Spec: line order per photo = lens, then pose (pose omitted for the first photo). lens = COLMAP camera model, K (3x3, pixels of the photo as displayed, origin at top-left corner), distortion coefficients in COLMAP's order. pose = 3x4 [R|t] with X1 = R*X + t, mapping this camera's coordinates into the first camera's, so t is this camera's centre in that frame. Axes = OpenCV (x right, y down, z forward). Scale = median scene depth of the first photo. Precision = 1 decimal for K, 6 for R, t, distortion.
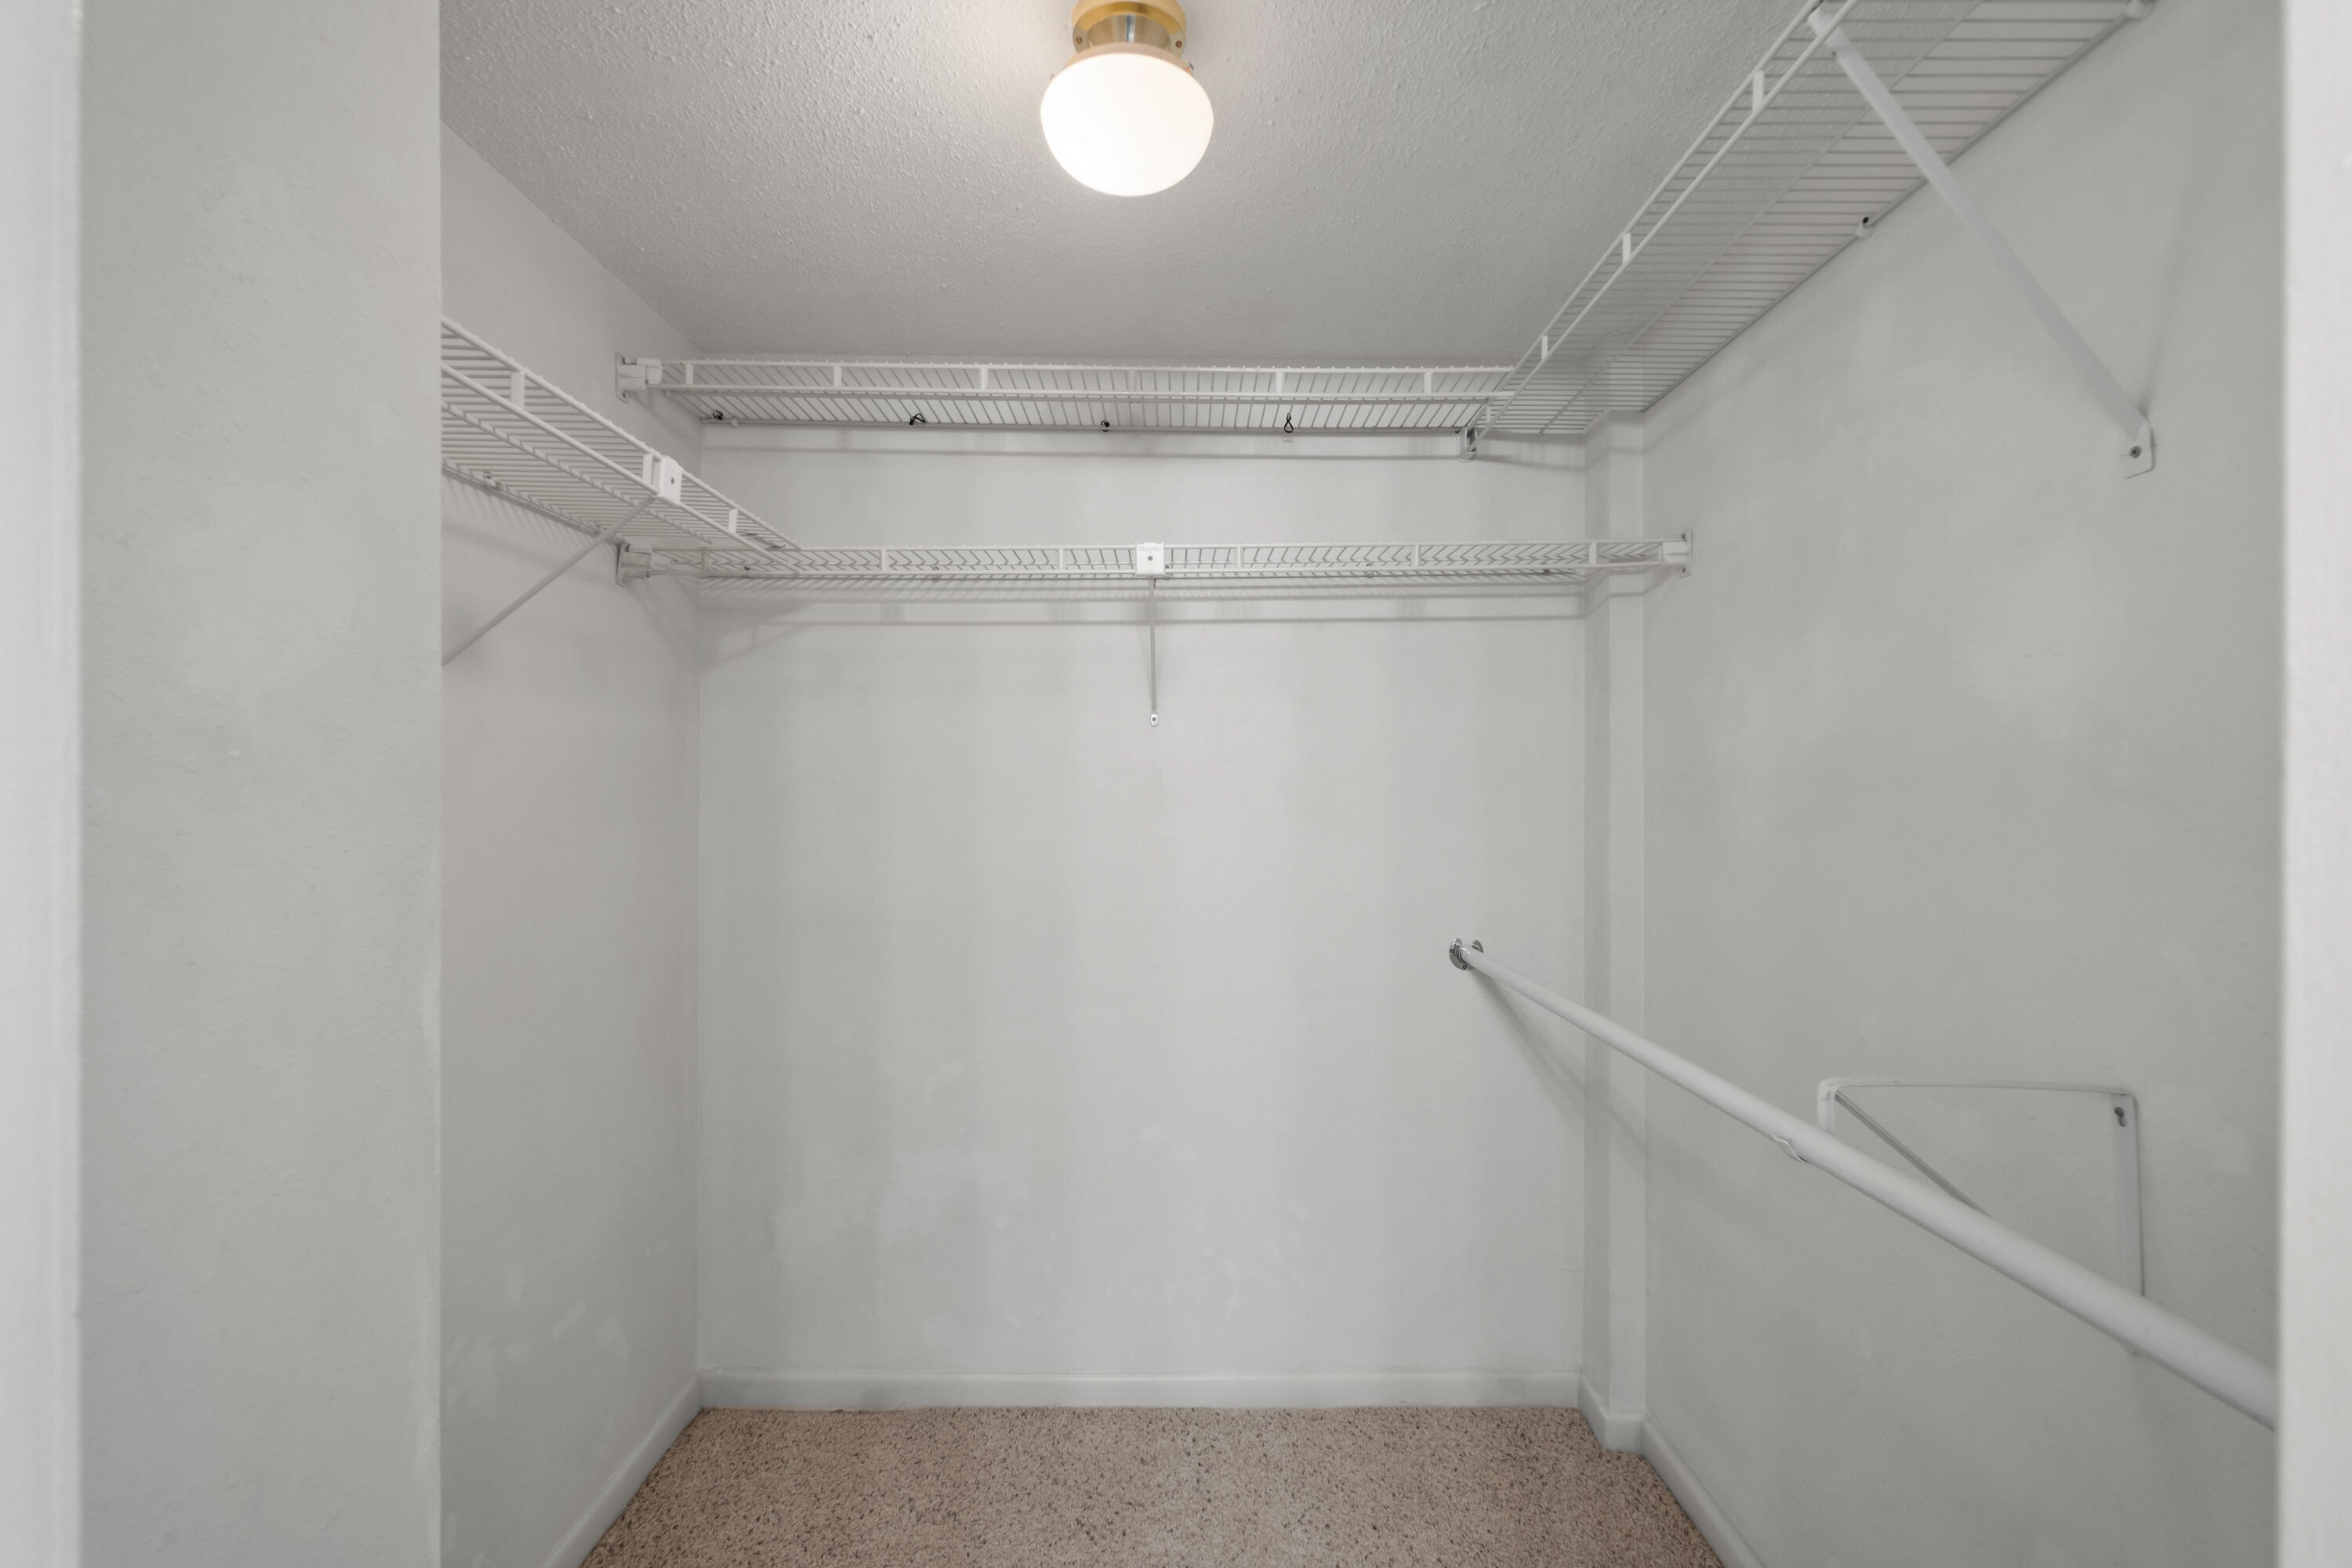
lens RADIAL K [[1026.7, 0, 1171.1], [0, 1026.7, 790.8], [0, 0, 1]] dist [0.000270, -0.000431]
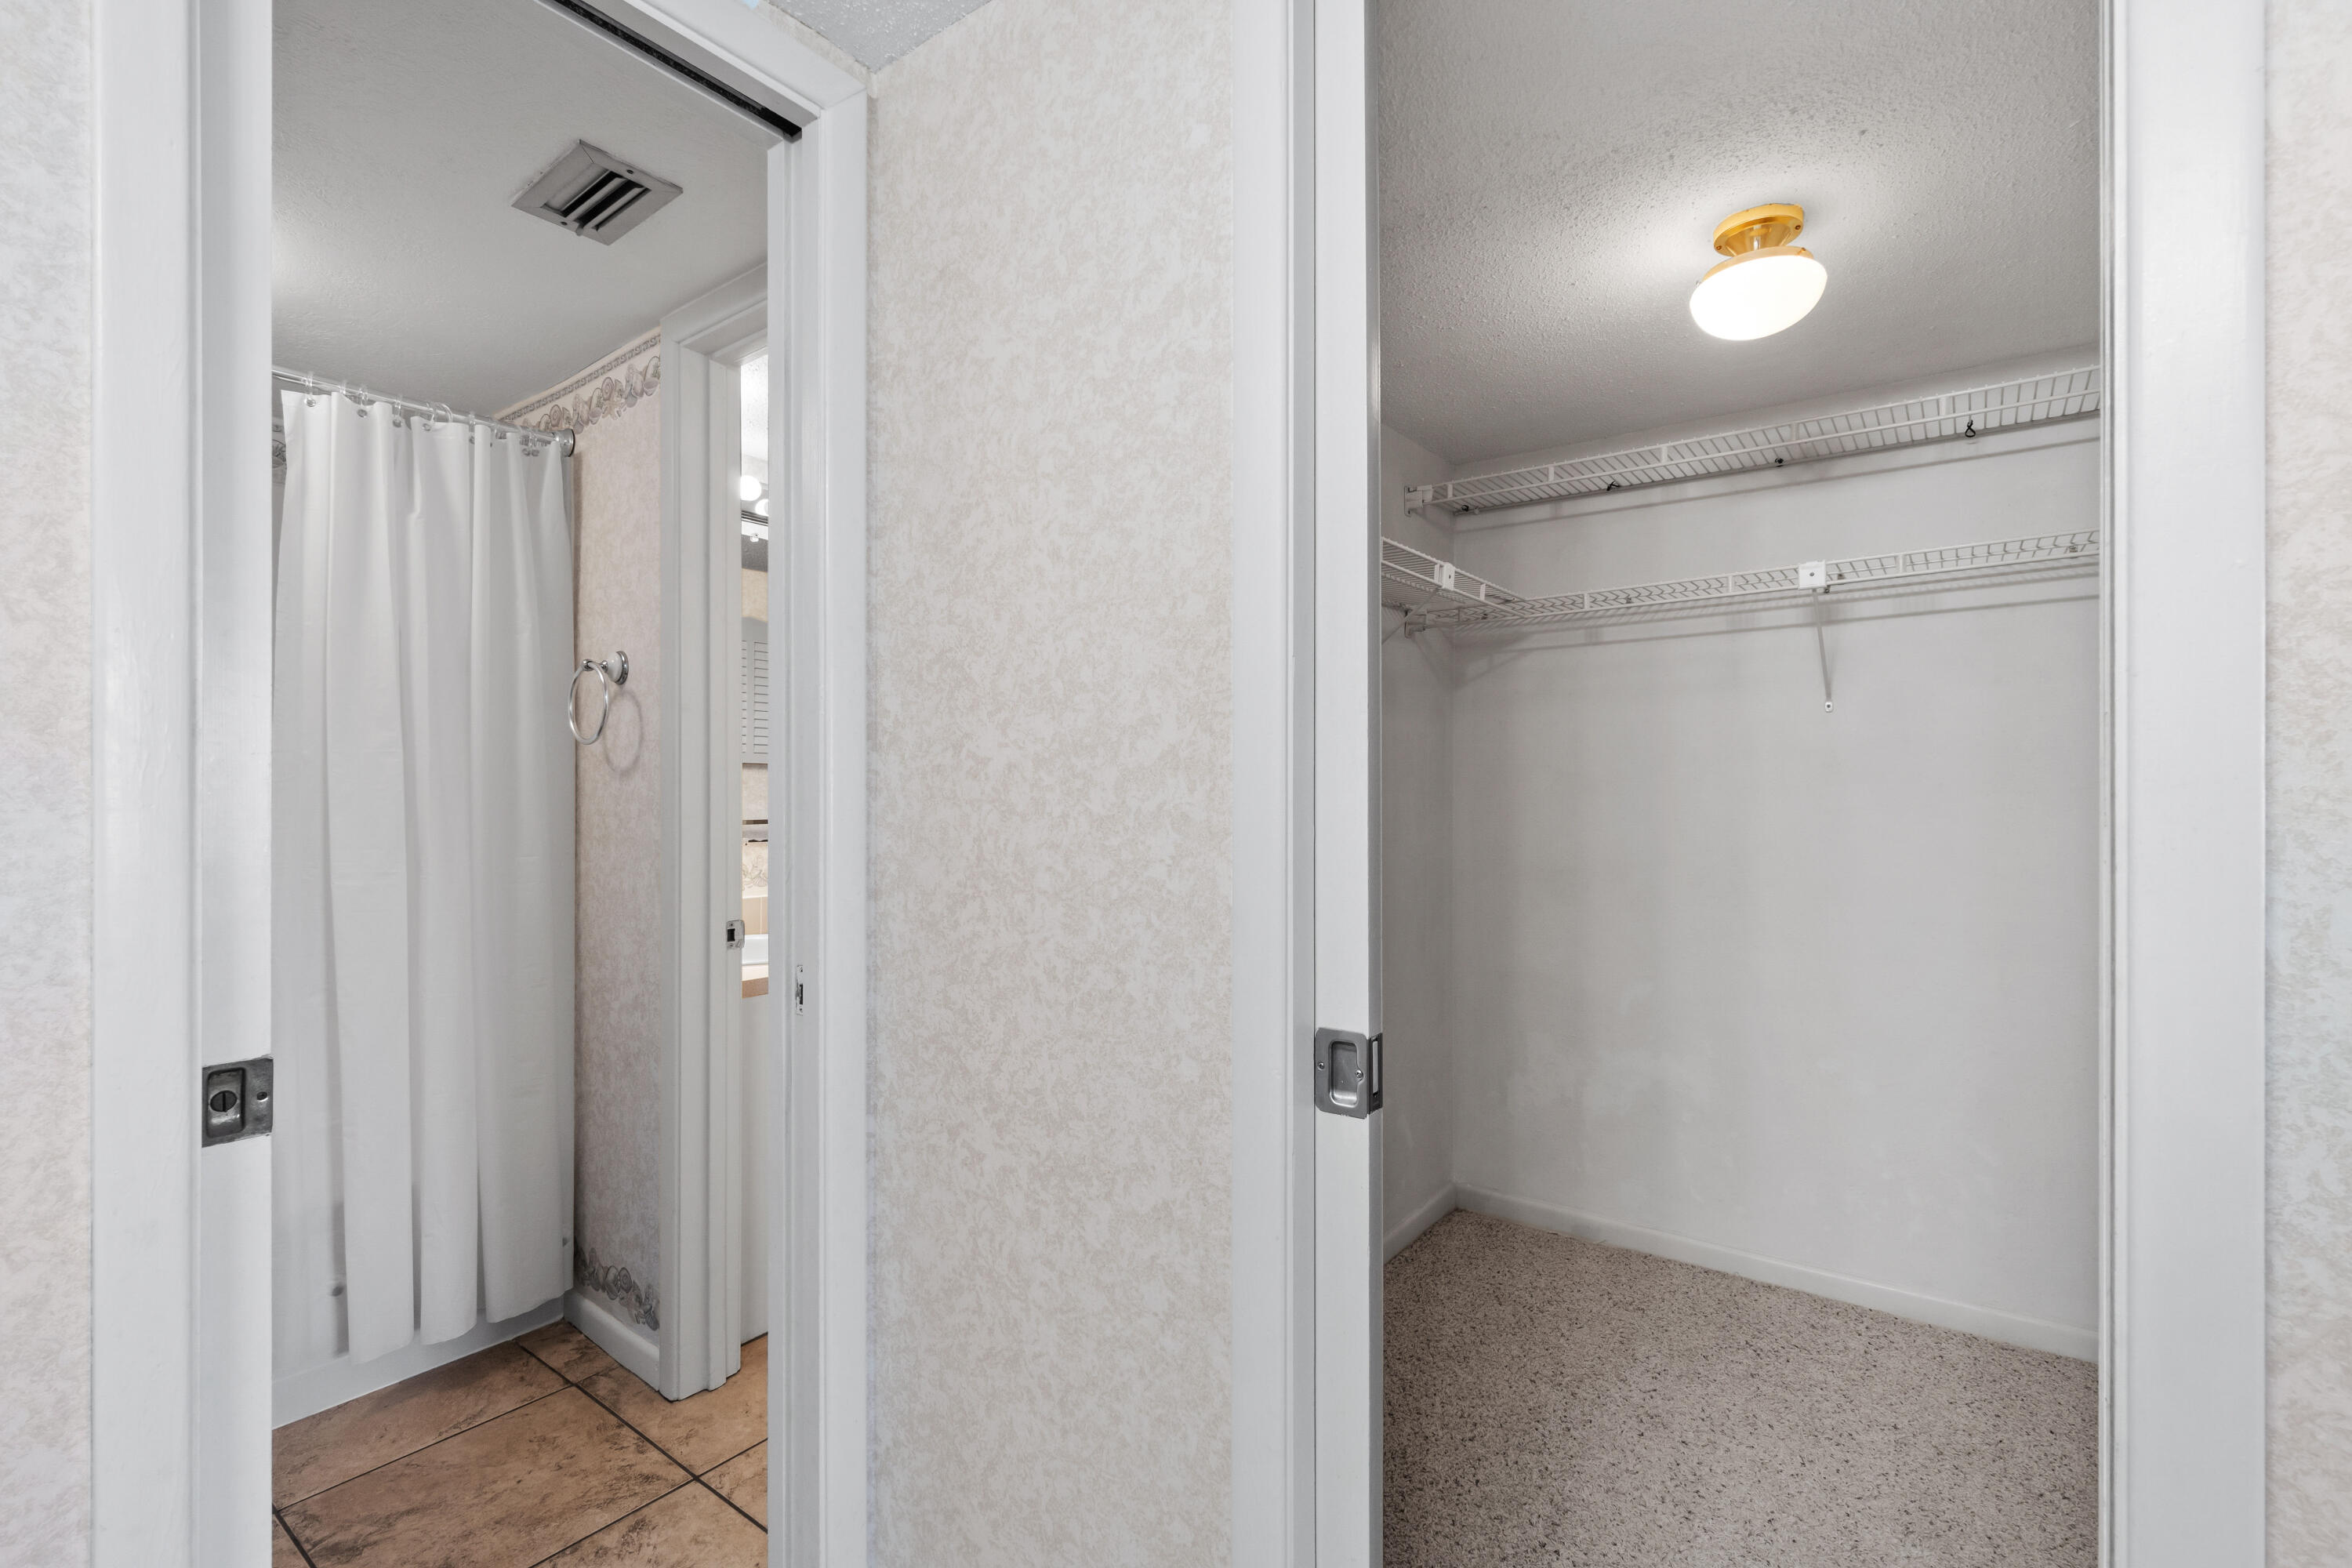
lens RADIAL K [[1026.7, 0, 1171.1], [0, 1026.7, 790.8], [0, 0, 1]] dist [0.000270, -0.000431]
pose [[0.785771, -0.003827, -0.618505, 0.117776], [0.001803, 0.999991, -0.003897, 0.029578], [0.618515, 0.001947, 0.785771, -0.375218]]
